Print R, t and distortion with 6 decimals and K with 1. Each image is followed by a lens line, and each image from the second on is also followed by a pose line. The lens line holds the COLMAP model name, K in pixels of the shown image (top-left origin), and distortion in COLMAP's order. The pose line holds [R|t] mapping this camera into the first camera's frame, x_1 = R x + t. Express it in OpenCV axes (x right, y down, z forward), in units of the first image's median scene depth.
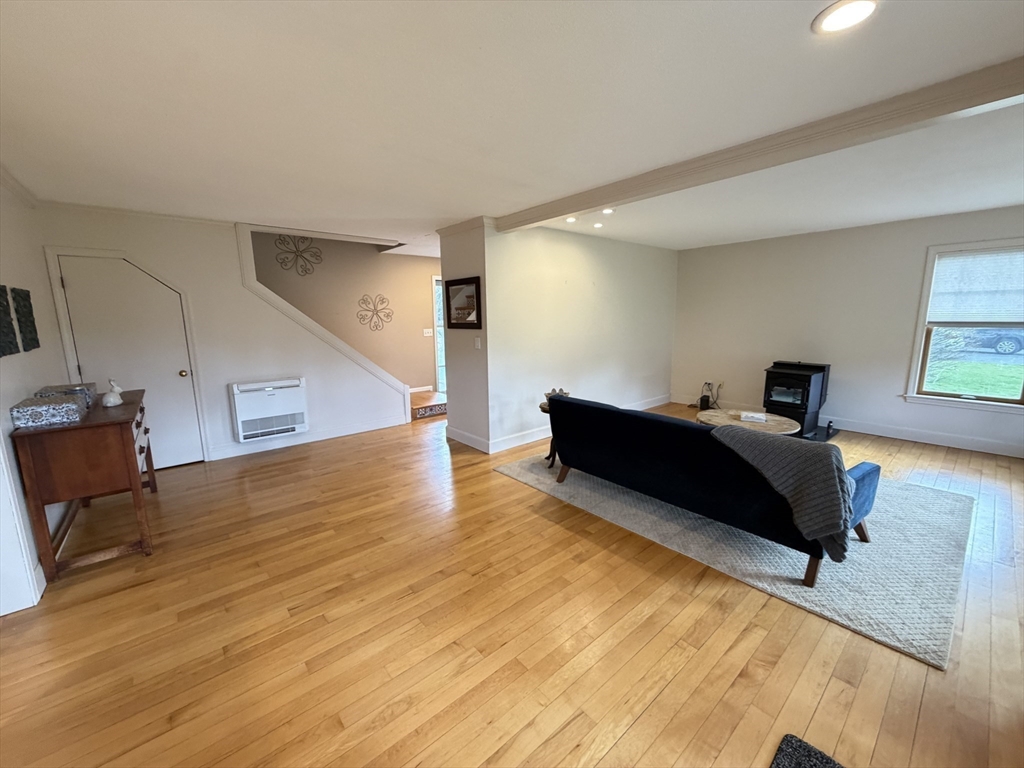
lens RADIAL K [[408.8, 0, 509.3], [0, 408.8, 382.8], [0, 0, 1]] dist [-0.000284, -0.000058]
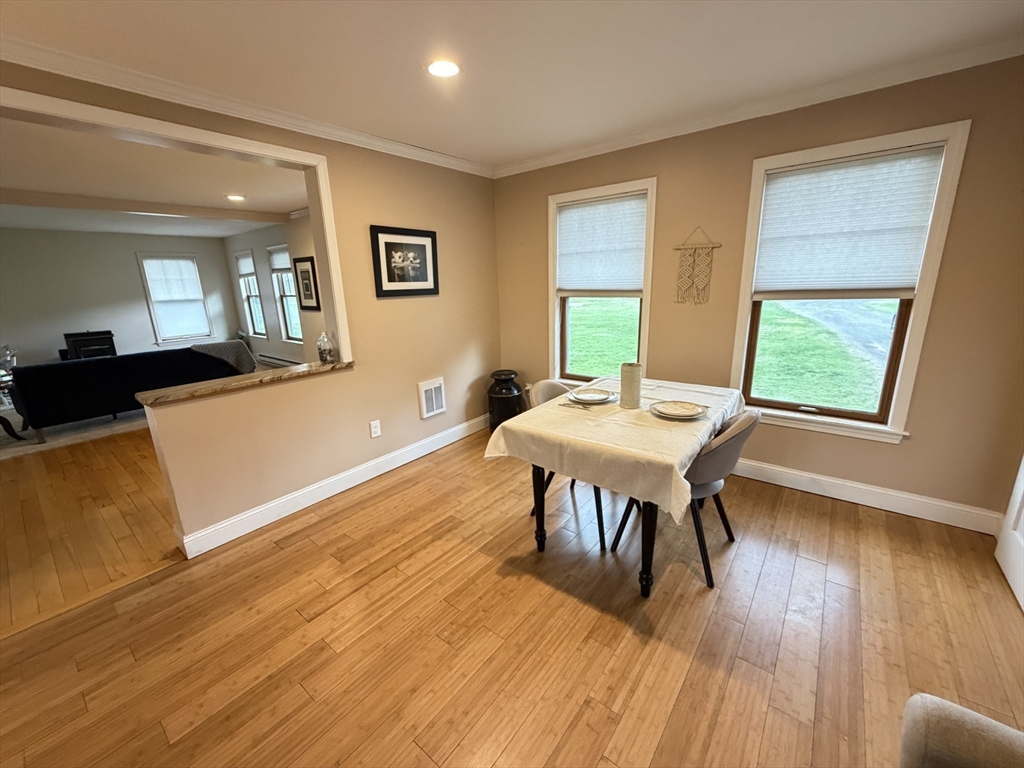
lens RADIAL K [[408.8, 0, 509.3], [0, 408.8, 382.8], [0, 0, 1]] dist [-0.000284, -0.000058]
pose [[-0.193148, -0.222527, 0.955602, -1.143166], [0.194082, 0.946033, 0.259527, 0.038248], [-0.961783, 0.235592, -0.139535, -0.122052]]
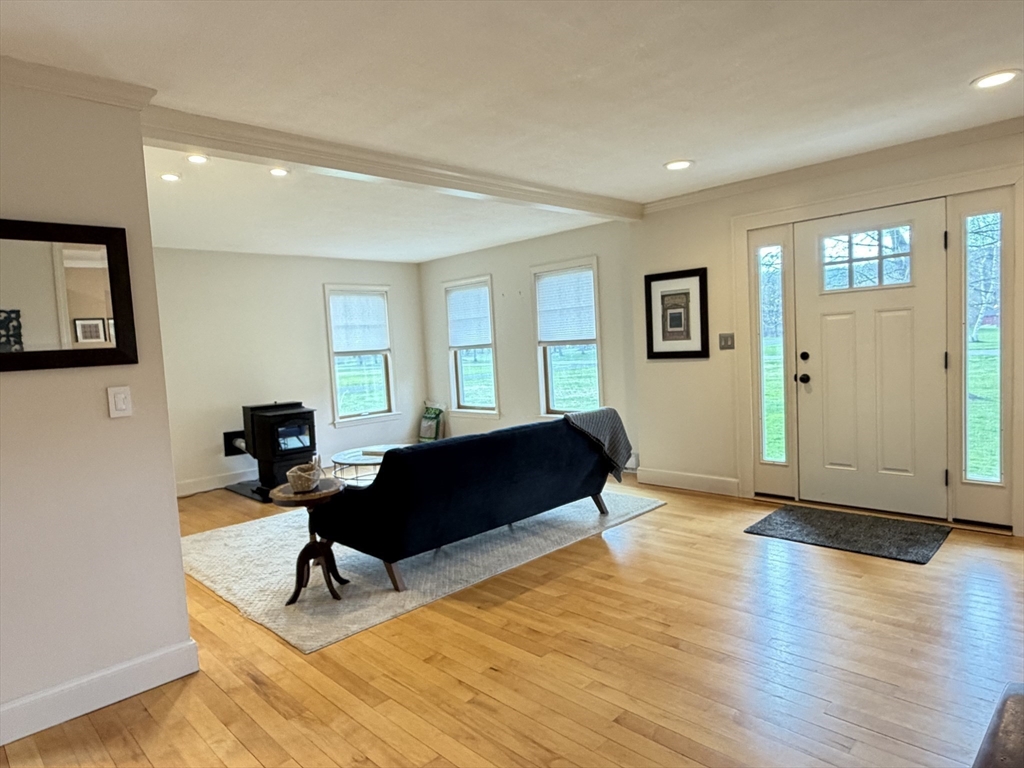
lens RADIAL K [[621.7, 0, 512.0], [0, 621.7, 384.0], [0, 0, 1]] dist [0.001144, -0.000122]
pose [[-0.081998, -0.047306, 0.995509, -0.791056], [0.220069, 0.973358, 0.064380, -0.083289], [-0.972032, 0.224360, -0.069403, 0.809656]]
